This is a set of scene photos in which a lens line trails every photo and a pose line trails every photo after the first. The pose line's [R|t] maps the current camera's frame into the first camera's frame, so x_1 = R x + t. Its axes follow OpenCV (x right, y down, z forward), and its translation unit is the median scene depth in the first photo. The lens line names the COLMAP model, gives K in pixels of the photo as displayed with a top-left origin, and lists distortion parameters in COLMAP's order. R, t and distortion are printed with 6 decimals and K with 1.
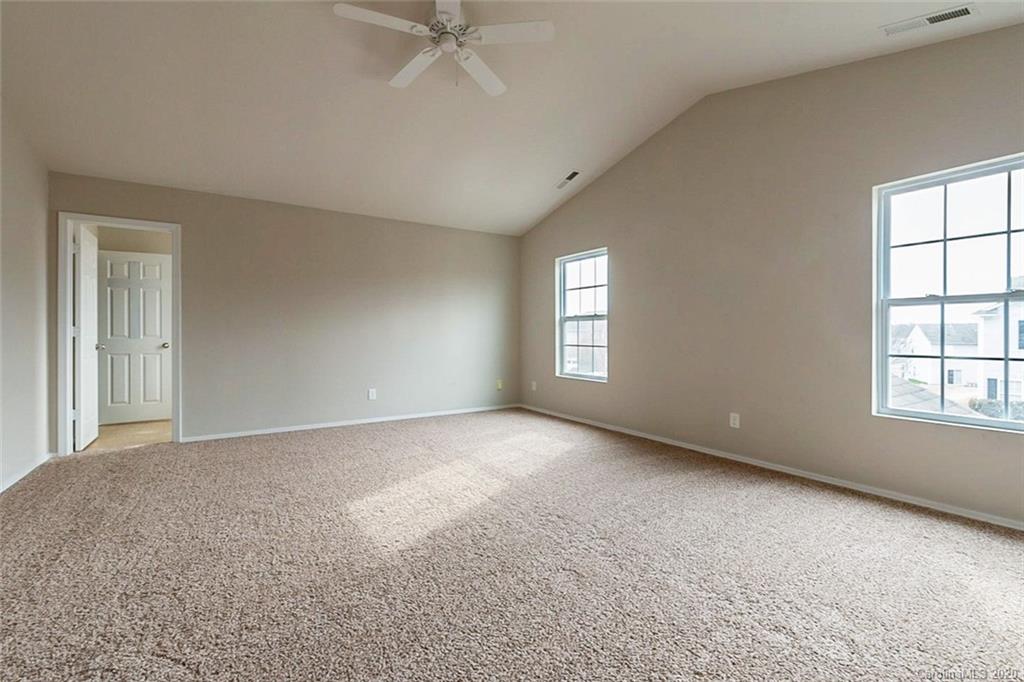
lens RADIAL K [[440.4, 0, 514.9], [0, 440.4, 334.9], [0, 0, 1]] dist [-0.000243, -0.000062]
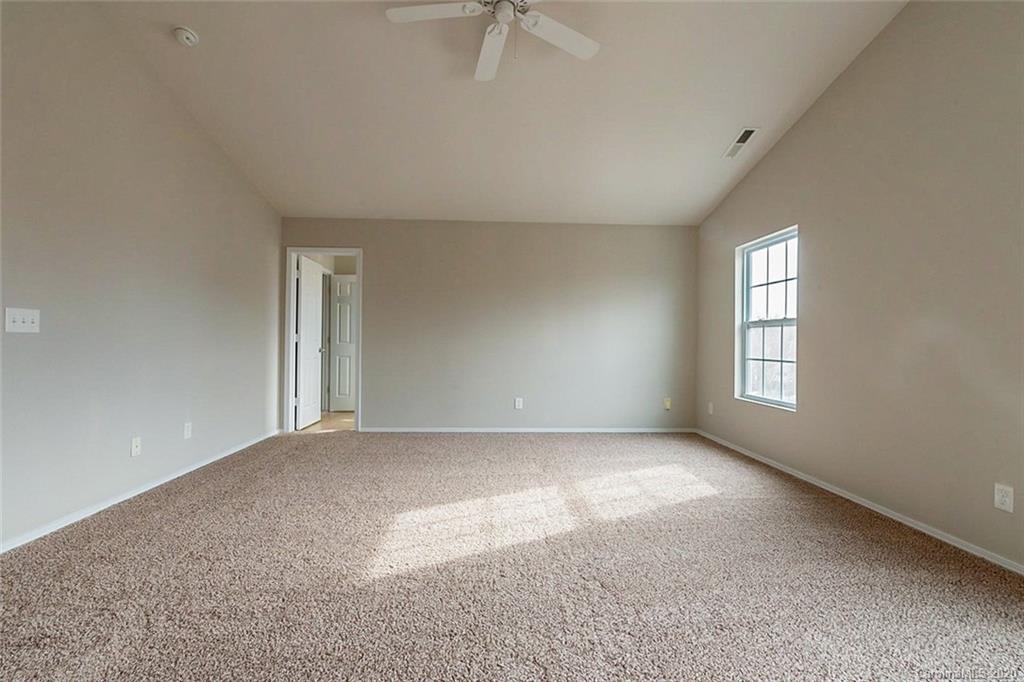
lens RADIAL K [[453.1, 0, 512.0], [0, 453.1, 341.0], [0, 0, 1]] dist [-0.001633, -0.000593]
pose [[0.867100, 0.007951, -0.498071, 0.174530], [-0.011376, 0.999928, -0.003841, -0.000291], [0.498005, 0.008997, 0.867128, 0.123502]]
